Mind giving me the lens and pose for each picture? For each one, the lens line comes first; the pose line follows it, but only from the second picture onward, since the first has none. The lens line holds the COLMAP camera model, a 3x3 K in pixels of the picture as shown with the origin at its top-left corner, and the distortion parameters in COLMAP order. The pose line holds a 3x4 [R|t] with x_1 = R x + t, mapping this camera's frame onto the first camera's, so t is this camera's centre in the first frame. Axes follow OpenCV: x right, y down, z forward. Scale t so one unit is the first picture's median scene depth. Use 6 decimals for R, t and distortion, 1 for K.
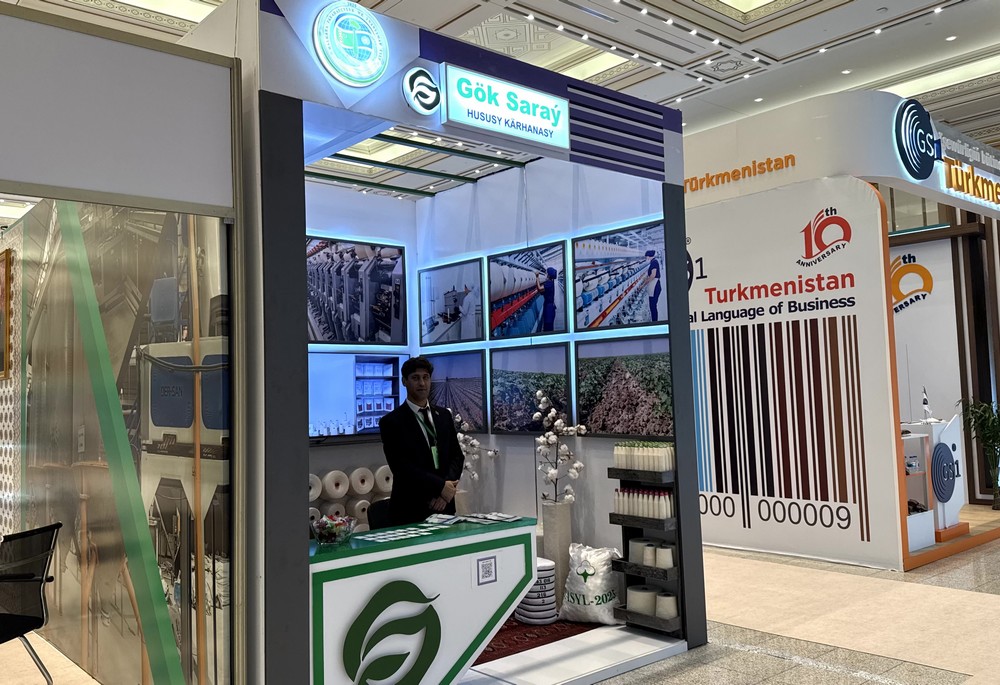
lens RADIAL K [[834.0, 0, 496.9], [0, 834.0, 337.9], [0, 0, 1]] dist [0.056267, -0.047962]
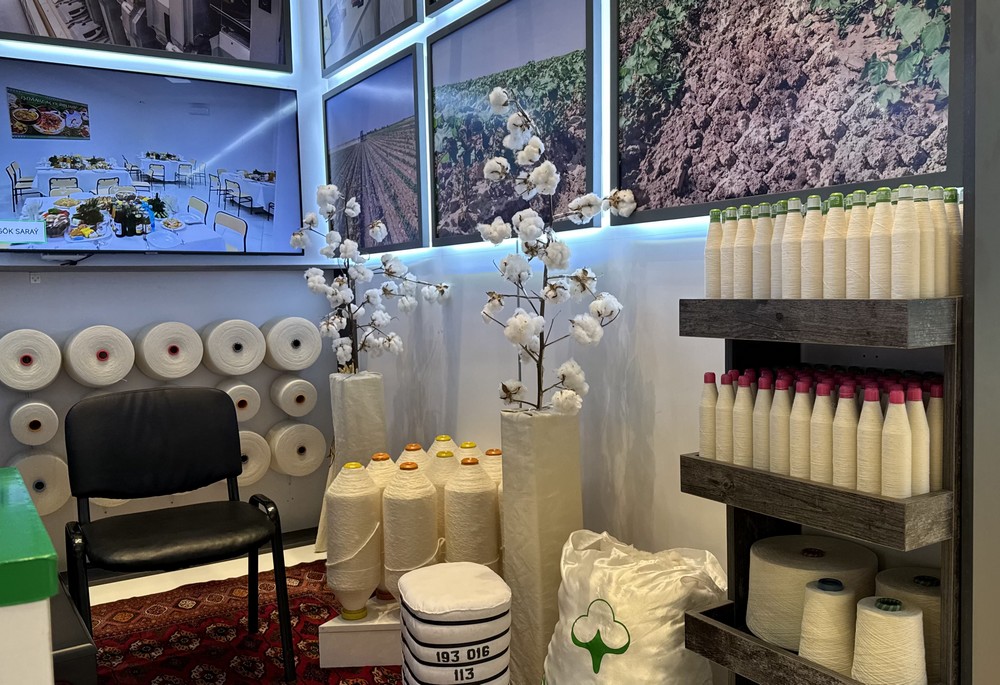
lens RADIAL K [[834.0, 0, 496.0], [0, 834.0, 349.9], [0, 0, 1]] dist [0.056267, -0.047962]
pose [[0.985914, 0.017661, -0.166318, 0.114367], [0.005456, 0.990484, 0.137522, 0.128884], [0.167164, -0.136493, 0.976435, 0.688095]]
